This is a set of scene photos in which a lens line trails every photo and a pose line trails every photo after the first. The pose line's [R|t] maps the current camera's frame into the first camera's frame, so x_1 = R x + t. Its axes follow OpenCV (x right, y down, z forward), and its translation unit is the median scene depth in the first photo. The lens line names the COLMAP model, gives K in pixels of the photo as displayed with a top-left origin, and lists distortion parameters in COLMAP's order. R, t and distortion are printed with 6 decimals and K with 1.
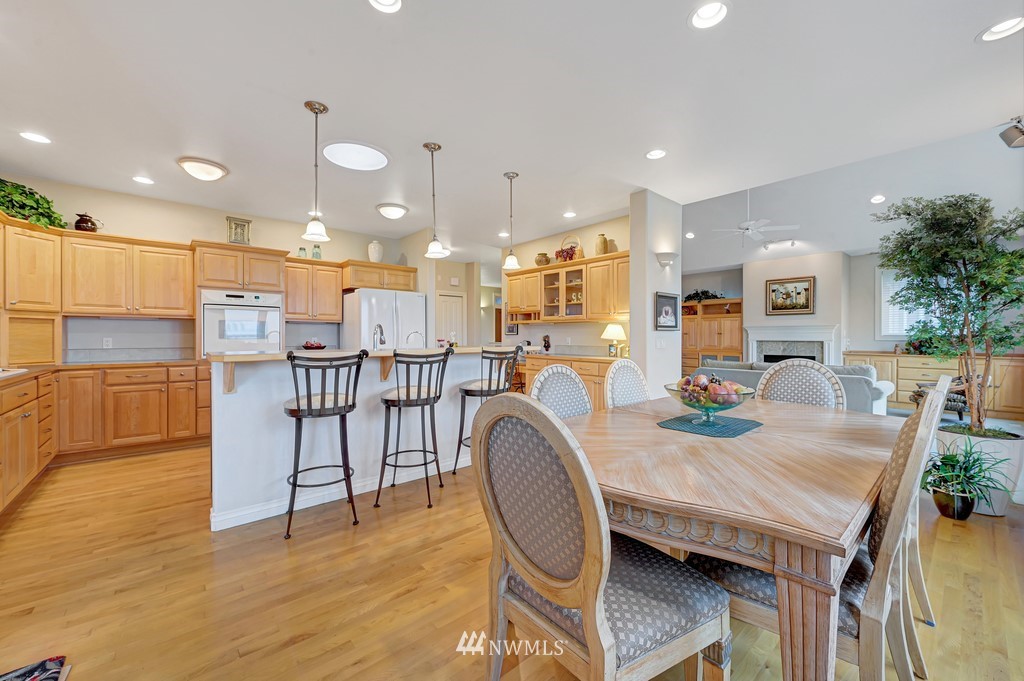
lens RADIAL K [[410.2, 0, 517.8], [0, 410.2, 337.1], [0, 0, 1]] dist [-0.002820, 0.001465]
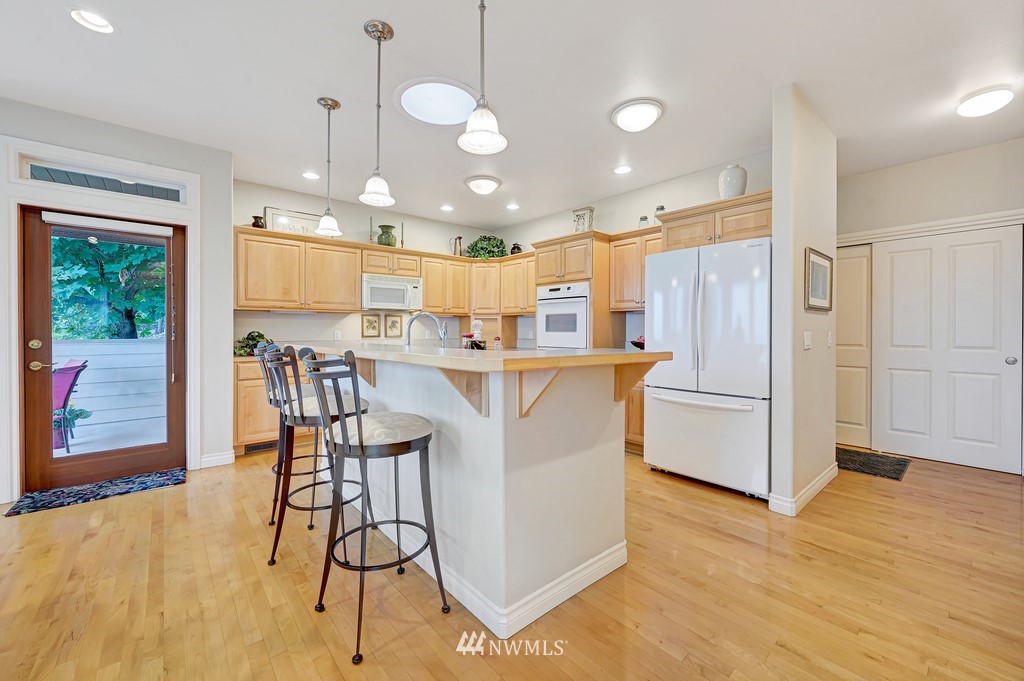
lens RADIAL K [[410.2, 0, 515.1], [0, 410.2, 336.4], [0, 0, 1]] dist [-0.002820, 0.001465]
pose [[-0.016938, 0.015471, -0.999737, 0.340928], [0.000102, 0.999880, 0.015472, -0.000464], [0.999857, 0.000160, -0.016938, 0.980057]]
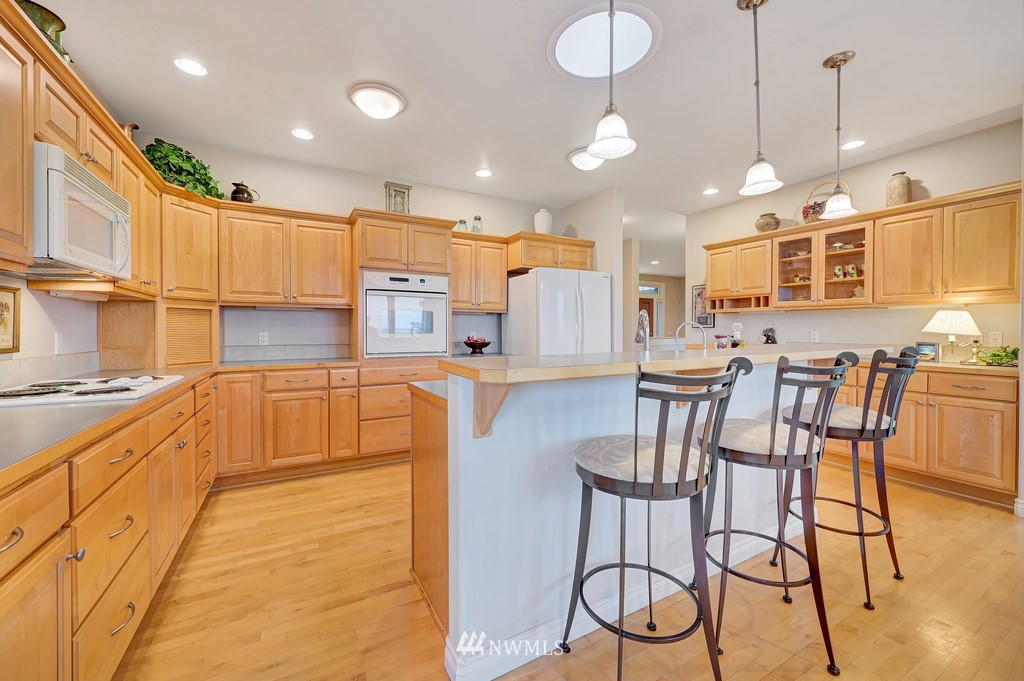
lens RADIAL K [[410.2, 0, 507.7], [0, 410.2, 333.4], [0, 0, 1]] dist [-0.002820, 0.001465]
pose [[0.976463, 0.000018, -0.215686, -0.337601], [0.001312, 0.999981, 0.006024, -0.000519], [0.215682, -0.006165, 0.976444, 0.293342]]
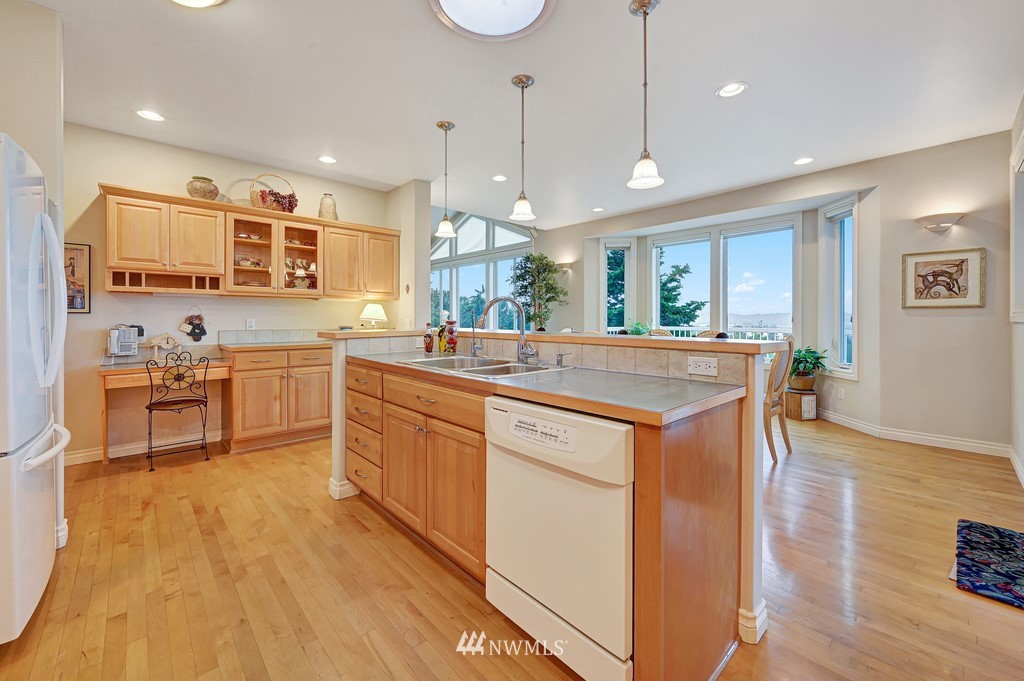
lens RADIAL K [[410.2, 0, 510.8], [0, 410.2, 319.2], [0, 0, 1]] dist [-0.002820, 0.001465]
pose [[-0.008886, -0.003840, 0.999953, -0.803225], [0.001052, 0.999992, 0.003850, -0.000165], [-0.999960, 0.001086, -0.008882, 0.818937]]
